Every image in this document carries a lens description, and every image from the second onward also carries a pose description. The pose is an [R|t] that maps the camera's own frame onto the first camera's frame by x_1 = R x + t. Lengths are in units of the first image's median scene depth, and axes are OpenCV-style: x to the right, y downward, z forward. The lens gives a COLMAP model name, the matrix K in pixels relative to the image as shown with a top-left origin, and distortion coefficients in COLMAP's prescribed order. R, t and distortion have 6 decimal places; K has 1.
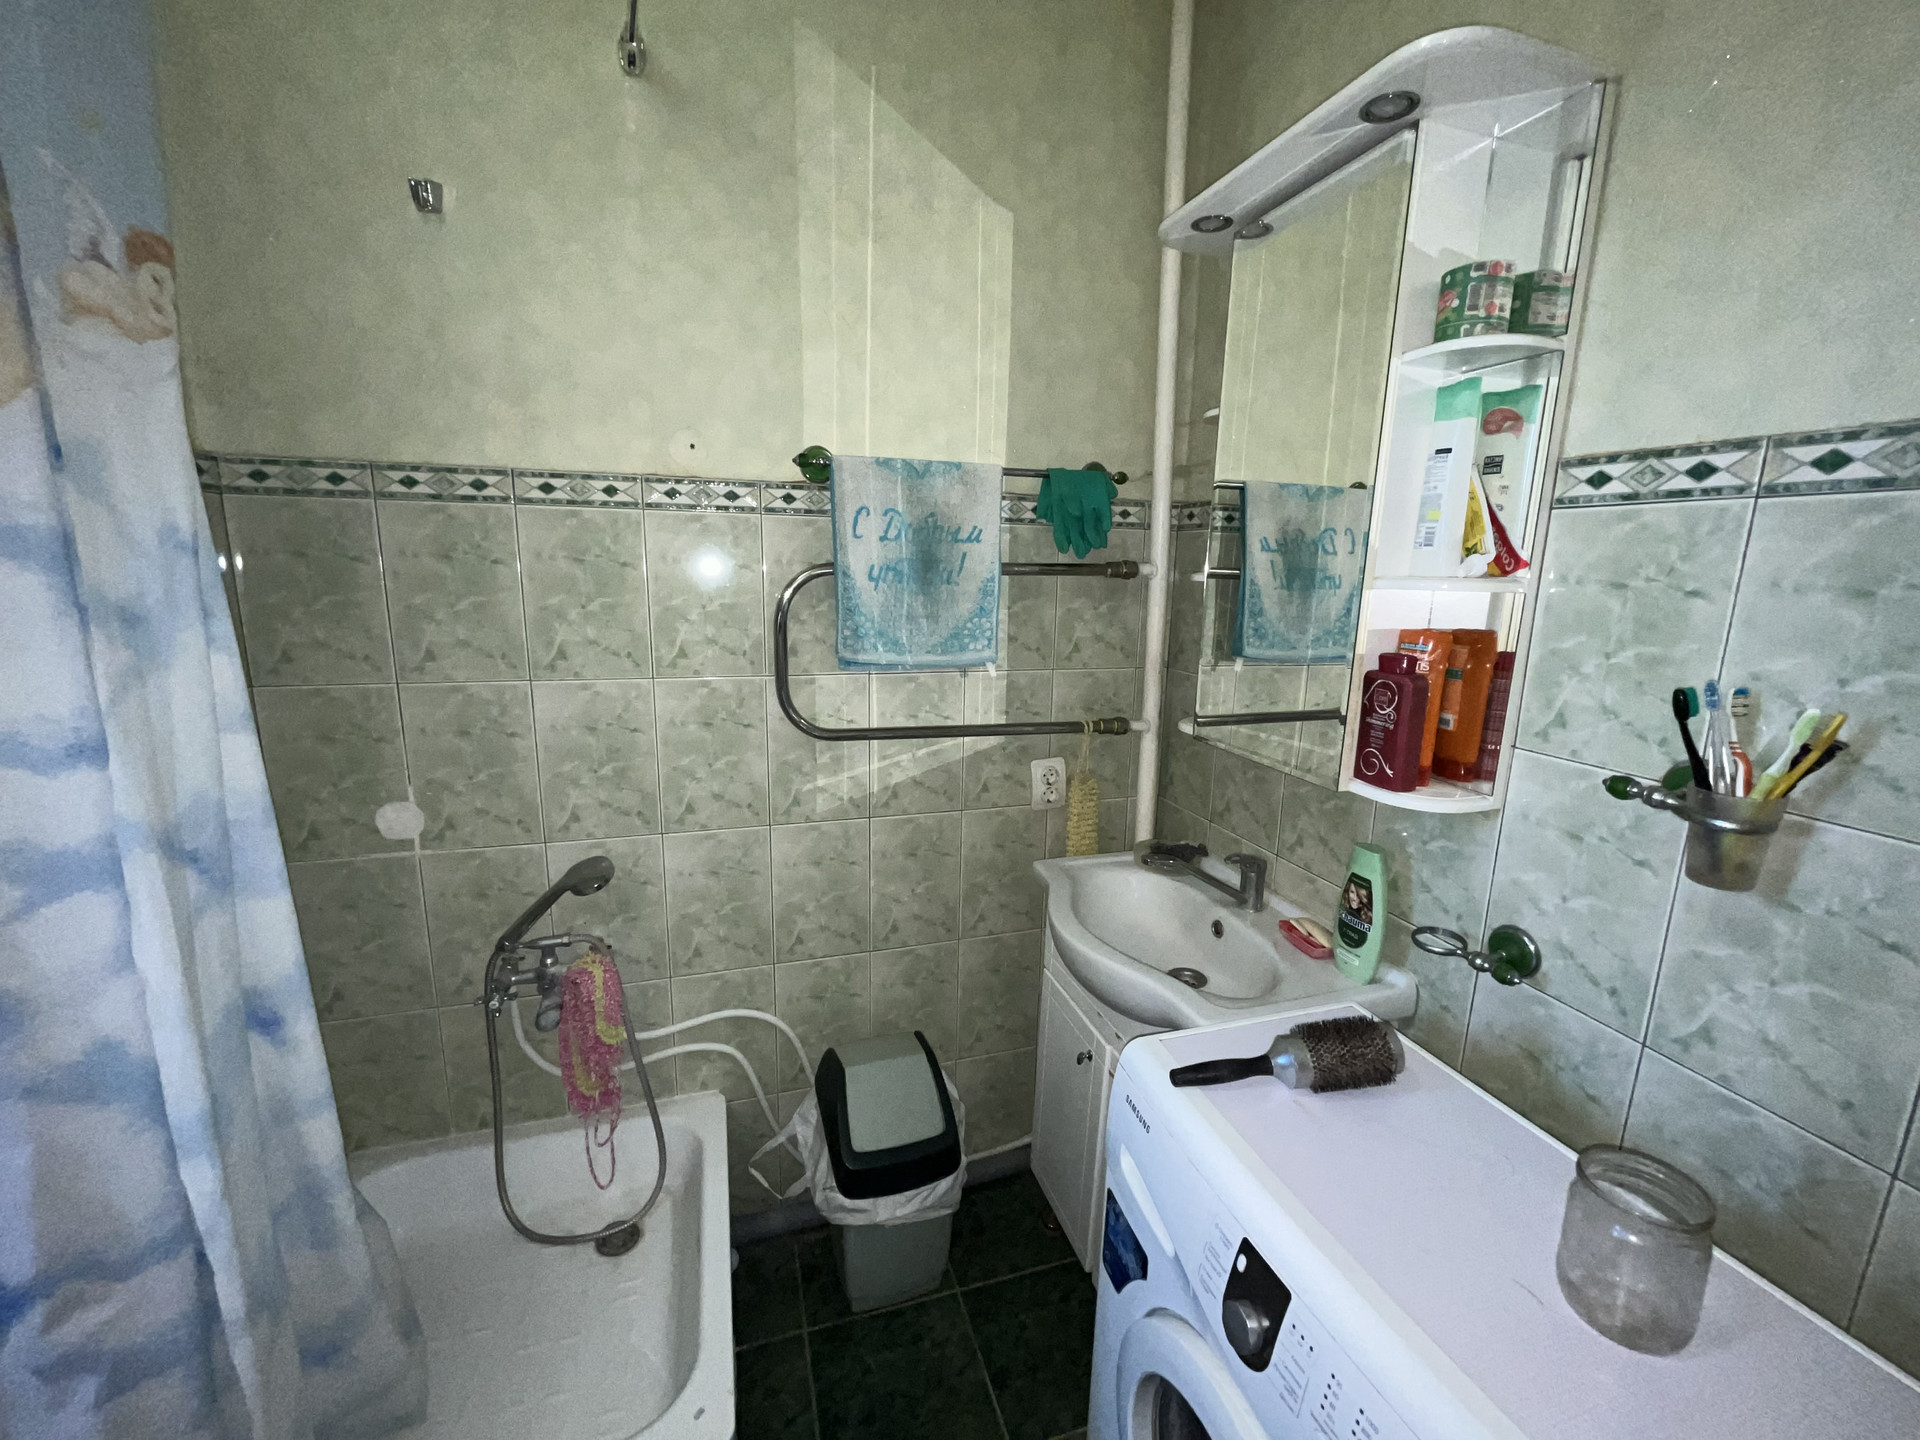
lens RADIAL K [[772.8, 0, 952.0], [0, 772.8, 718.1], [0, 0, 1]] dist [0.002707, -0.001408]
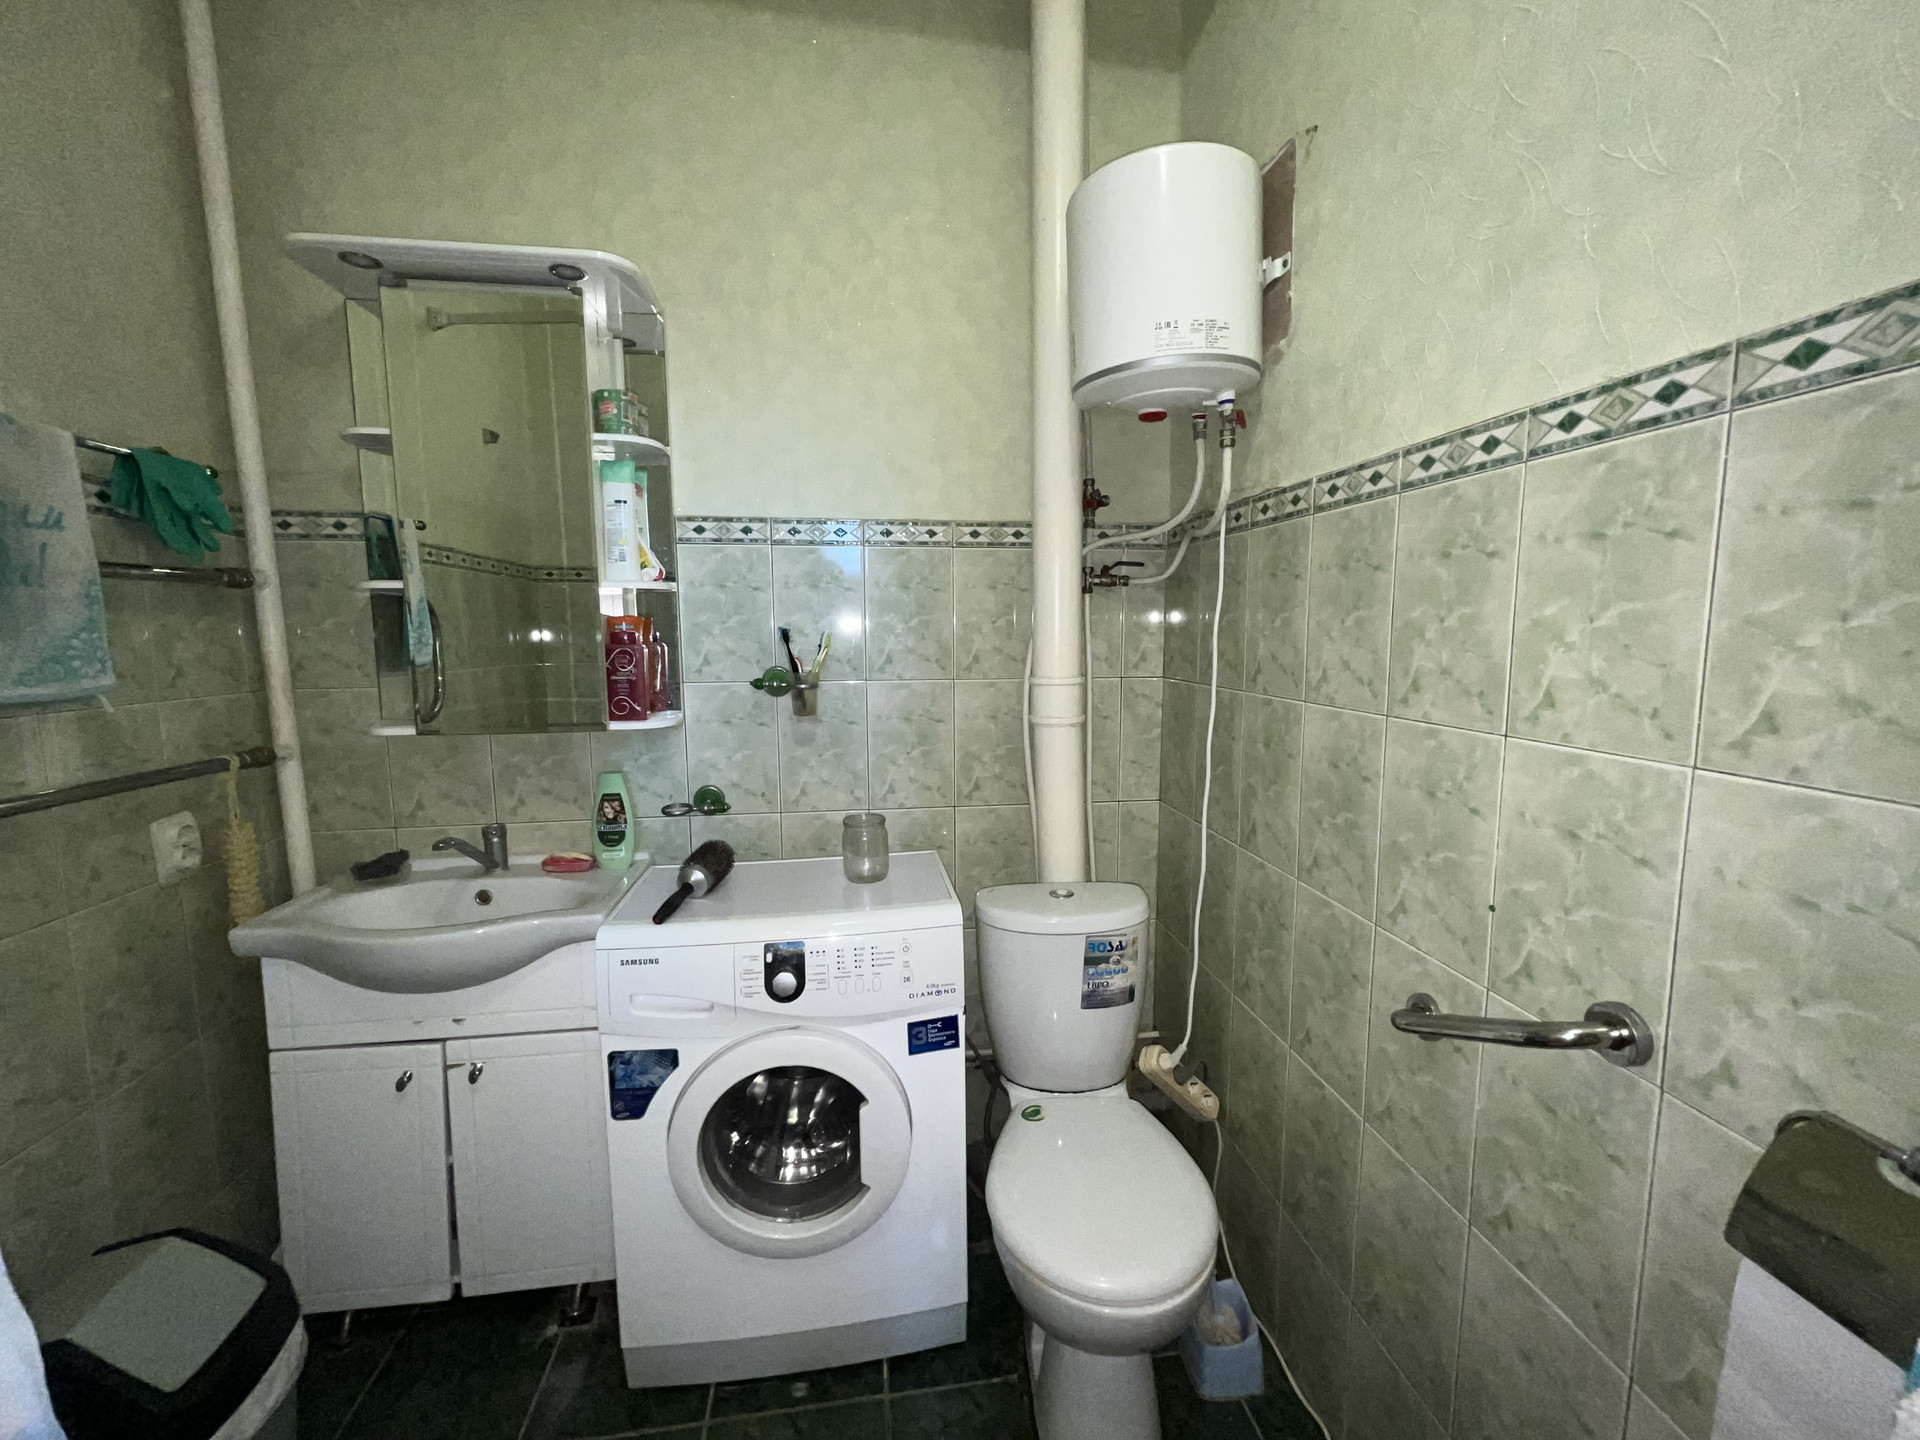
lens RADIAL K [[772.8, 0, 949.0], [0, 772.8, 716.4], [0, 0, 1]] dist [0.002707, -0.001408]
pose [[0.169581, -0.134551, 0.976288, -0.686541], [0.200372, 0.974652, 0.099521, 0.047927], [-0.964932, 0.178743, 0.192242, 0.103098]]
